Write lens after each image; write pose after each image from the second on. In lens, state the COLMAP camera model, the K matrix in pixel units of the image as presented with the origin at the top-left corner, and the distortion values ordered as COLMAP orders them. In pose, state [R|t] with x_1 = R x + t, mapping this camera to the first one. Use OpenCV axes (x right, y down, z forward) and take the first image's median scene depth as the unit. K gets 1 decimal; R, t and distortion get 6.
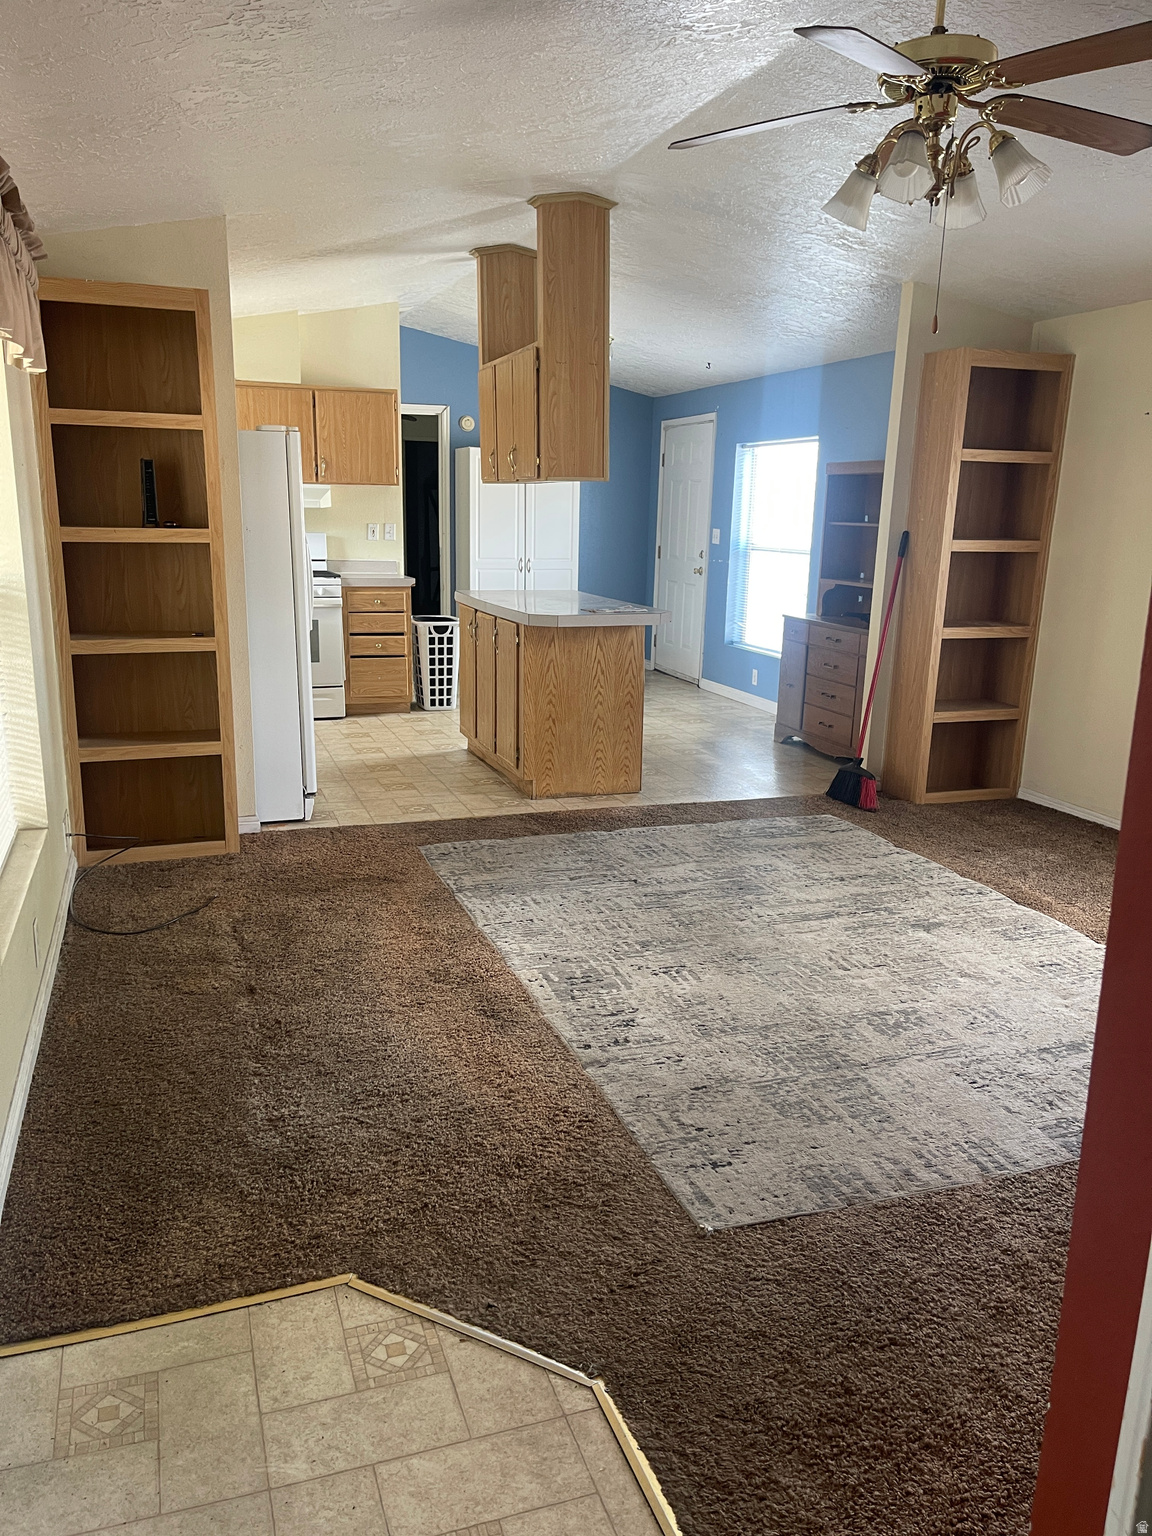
lens RADIAL K [[1145.9, 0, 571.3], [0, 1145.9, 787.3], [0, 0, 1]] dist [0.044793, -0.071586]
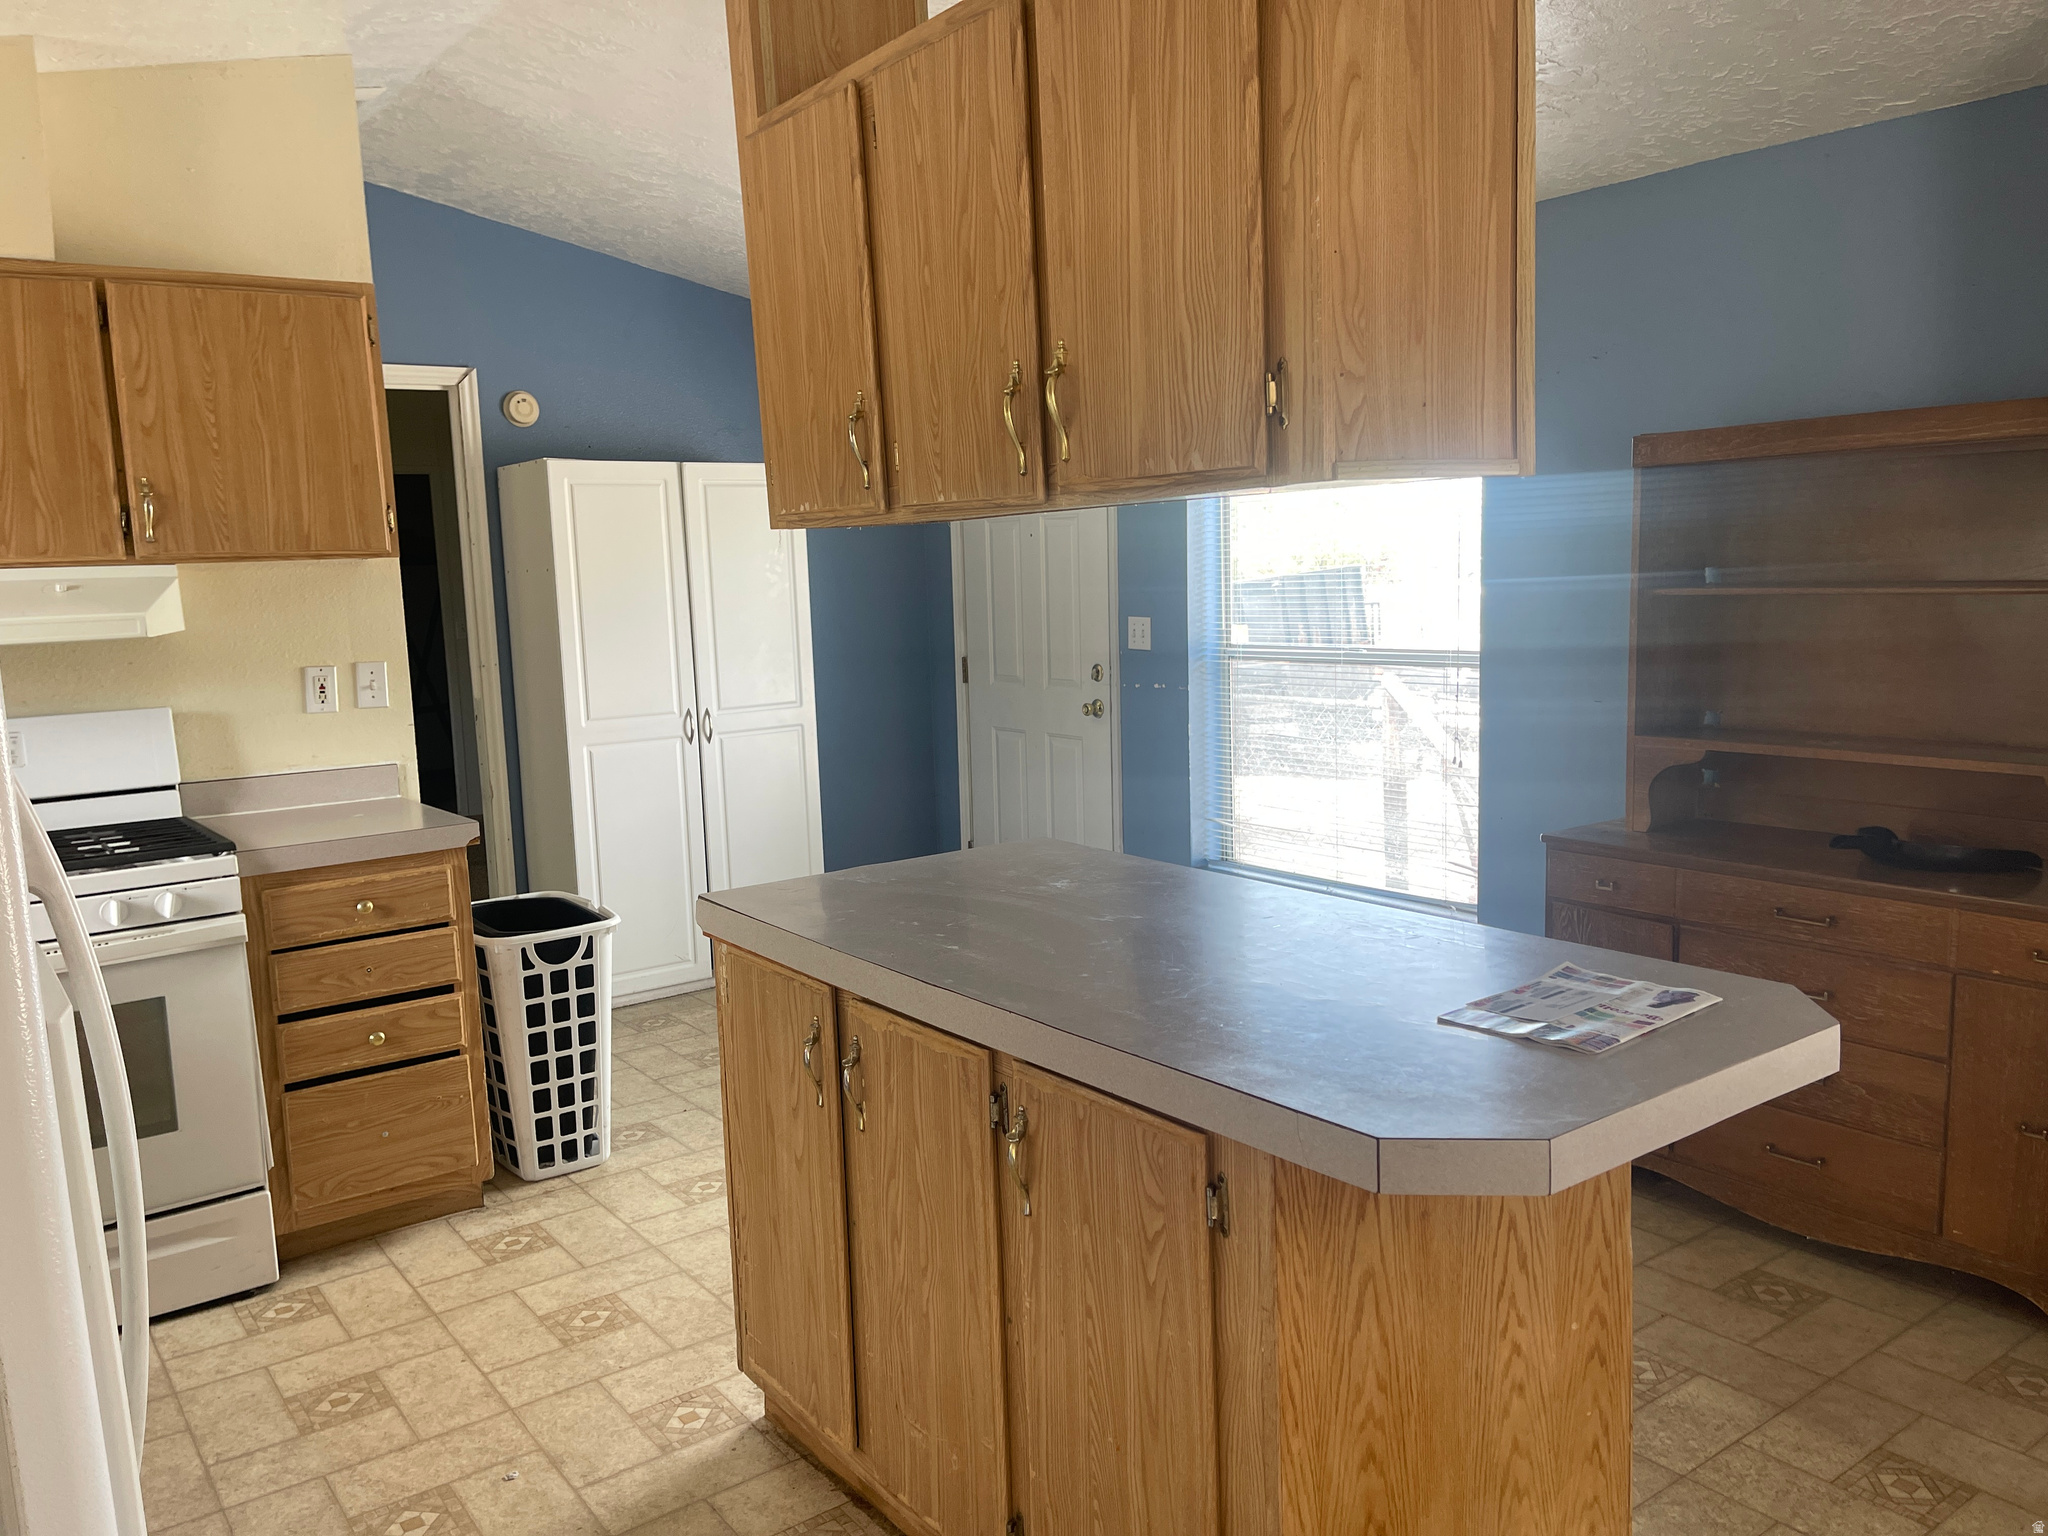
lens RADIAL K [[1527.8, 0, 1024.0], [0, 1527.8, 768.0], [0, 0, 1]] dist [0.044793, -0.071586]
pose [[0.951699, -0.091411, 0.293110, -0.113248], [0.123360, 0.988051, -0.092397, -0.135166], [-0.281161, 0.124092, 0.951604, 0.522007]]
